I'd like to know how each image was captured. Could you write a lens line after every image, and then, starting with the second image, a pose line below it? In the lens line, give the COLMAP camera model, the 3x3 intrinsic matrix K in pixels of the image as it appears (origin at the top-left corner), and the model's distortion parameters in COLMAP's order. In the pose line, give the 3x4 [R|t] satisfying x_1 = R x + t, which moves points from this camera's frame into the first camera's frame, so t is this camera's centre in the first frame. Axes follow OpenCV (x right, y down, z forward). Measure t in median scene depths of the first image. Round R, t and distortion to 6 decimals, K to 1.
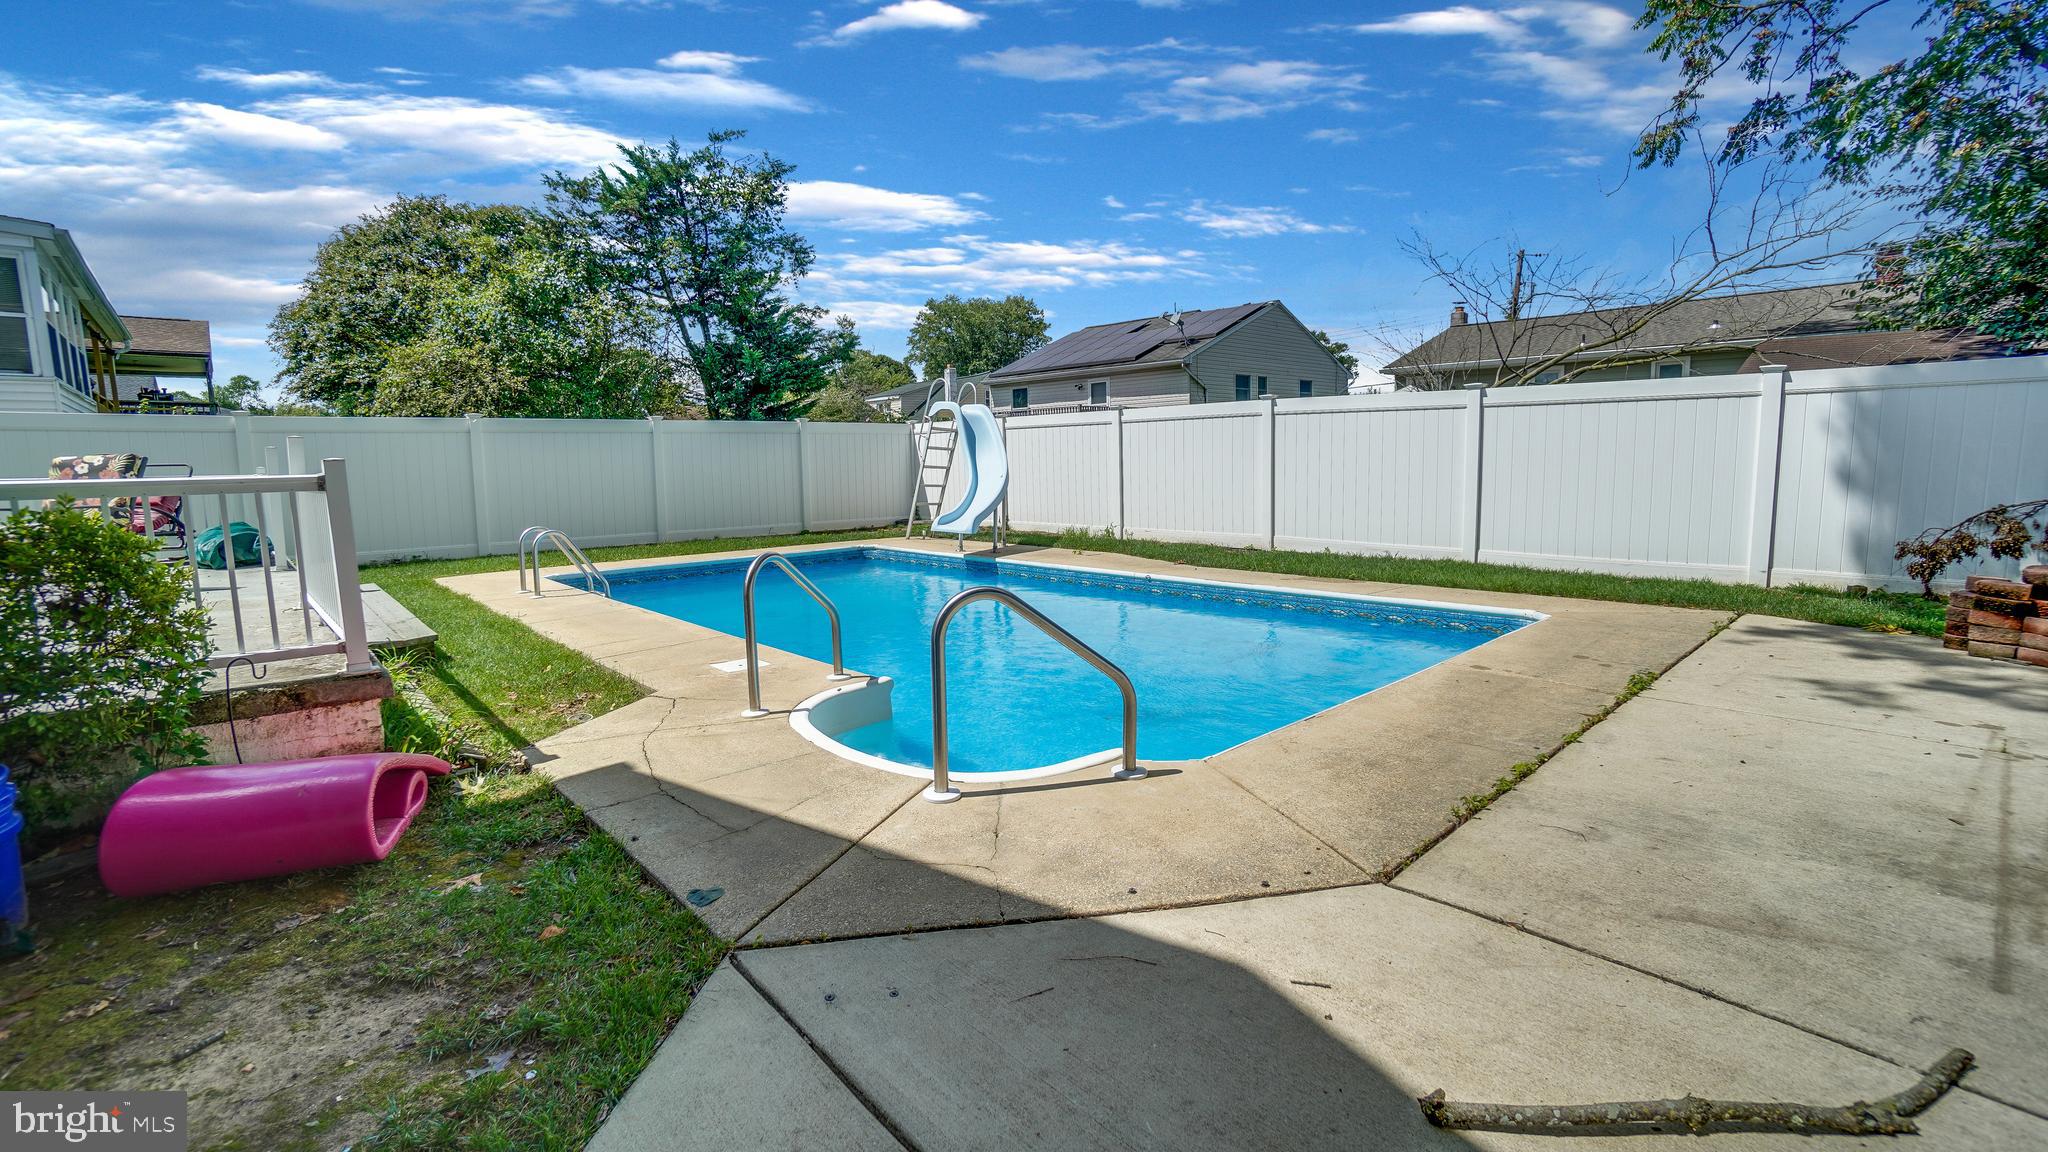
lens RADIAL K [[907.7, 0, 1005.9], [0, 907.7, 565.2], [0, 0, 1]] dist [-0.064731, 0.025660]
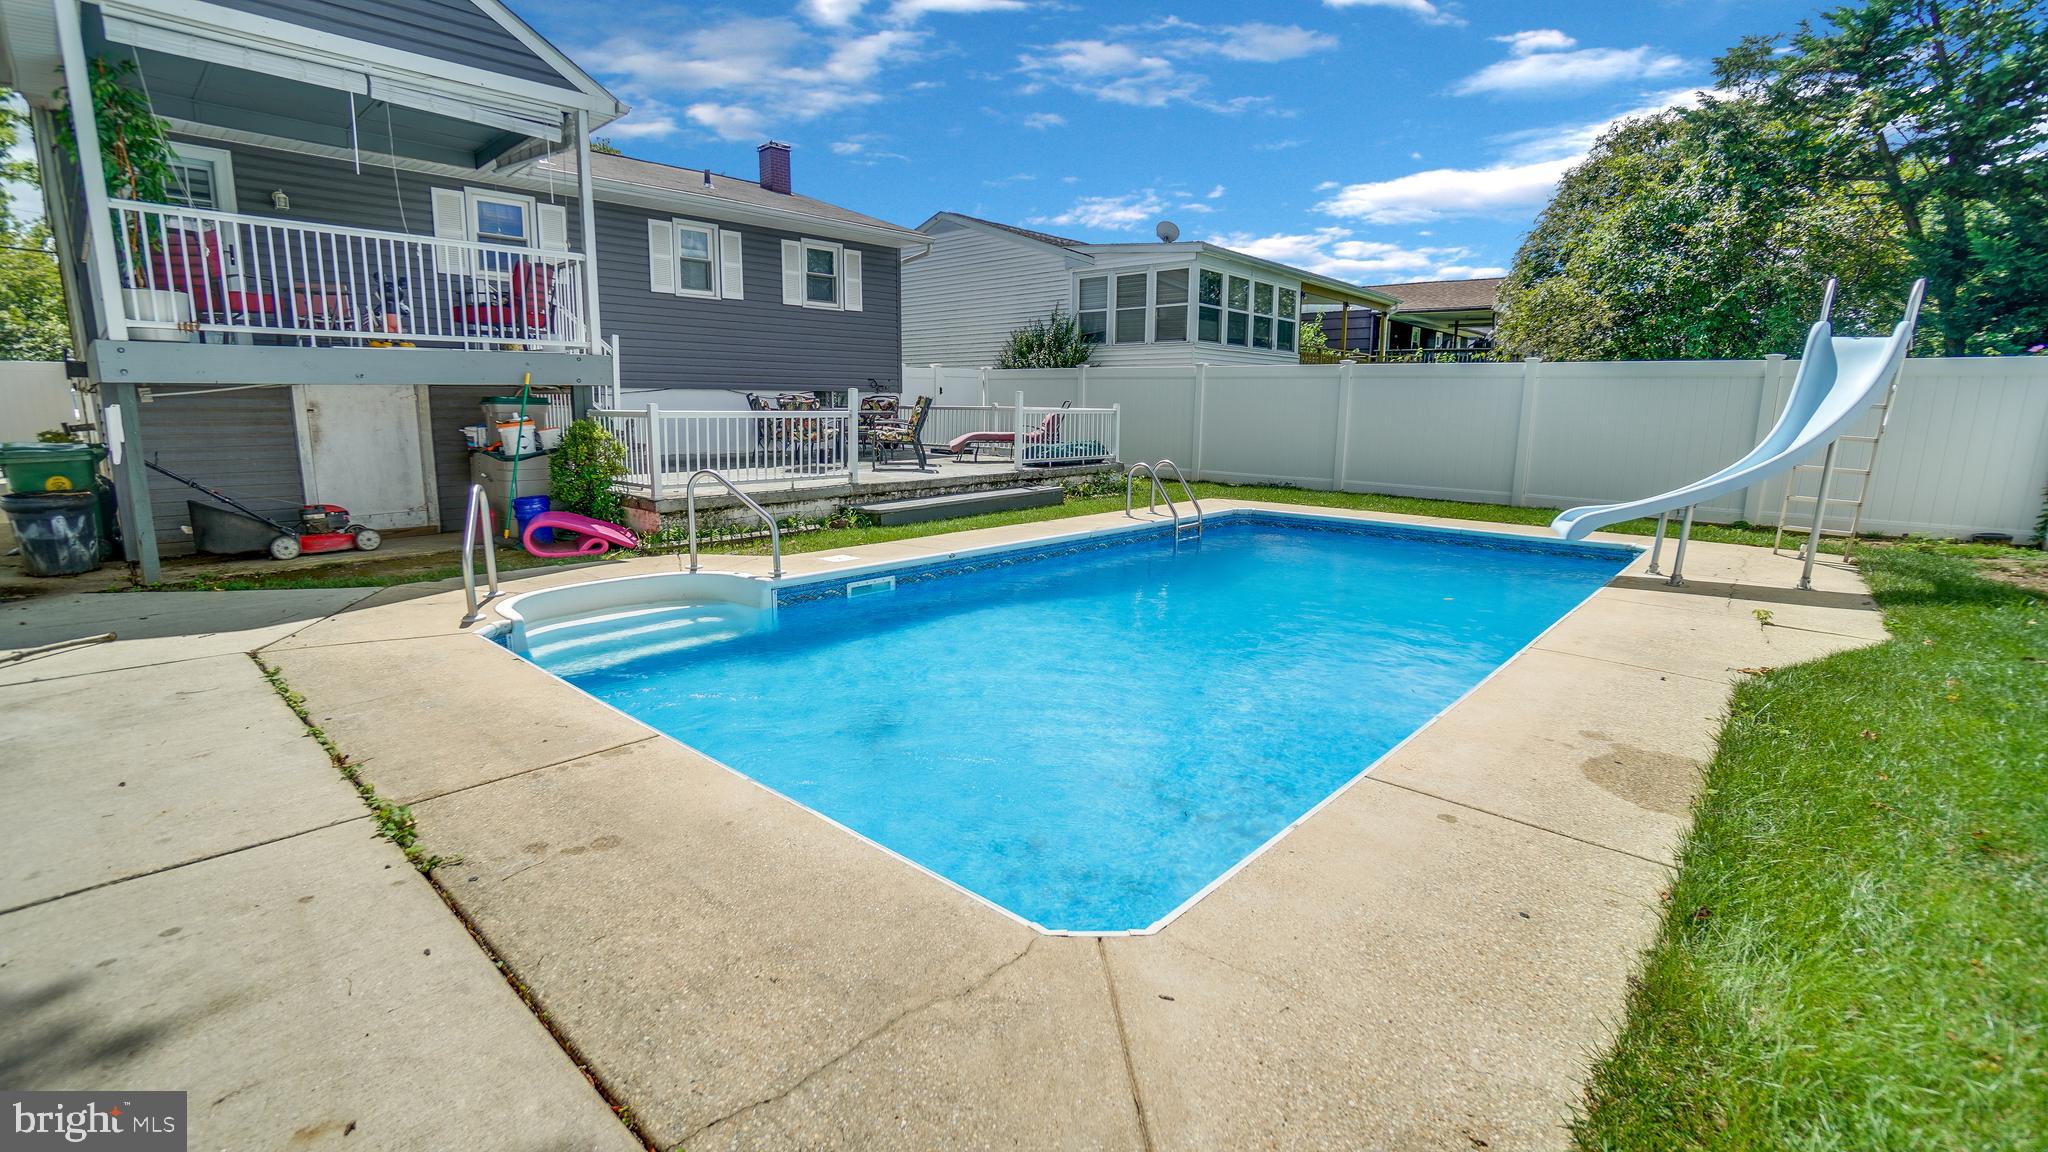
lens RADIAL K [[907.7, 0, 1005.9], [0, 907.7, 565.2], [0, 0, 1]] dist [-0.064731, 0.025660]
pose [[0.086239, 0.189722, -0.978043, 1.515598], [-0.121565, 0.976369, 0.178678, -0.222767], [0.988830, 0.103487, 0.107265, 1.541499]]
